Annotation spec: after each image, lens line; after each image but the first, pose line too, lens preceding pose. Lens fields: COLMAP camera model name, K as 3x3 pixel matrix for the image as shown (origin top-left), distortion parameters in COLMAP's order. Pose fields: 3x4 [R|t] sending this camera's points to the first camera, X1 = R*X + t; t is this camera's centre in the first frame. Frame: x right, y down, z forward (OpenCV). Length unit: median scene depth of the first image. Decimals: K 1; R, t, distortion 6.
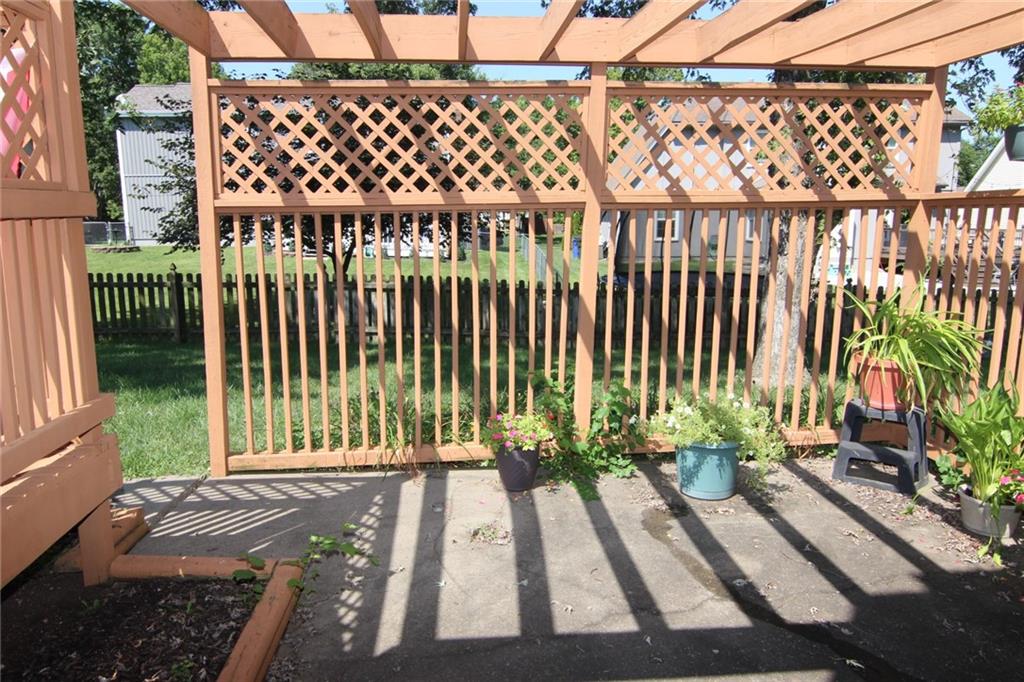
lens RADIAL K [[704.7, 0, 511.0], [0, 704.7, 333.1], [0, 0, 1]] dist [0.008845, -0.025339]
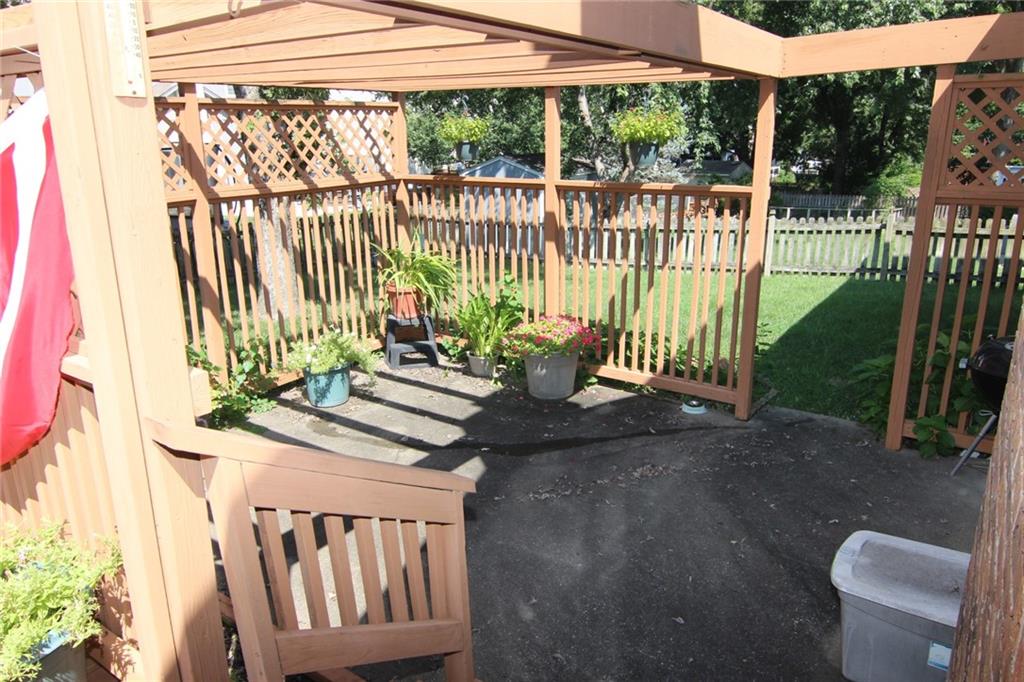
lens RADIAL K [[704.7, 0, 515.6], [0, 704.7, 343.3], [0, 0, 1]] dist [0.008845, -0.025339]
pose [[0.634112, -0.230923, 0.737954, -0.528086], [0.134918, 0.972768, 0.188469, -0.109816], [-0.761380, -0.019947, 0.647999, -0.206994]]
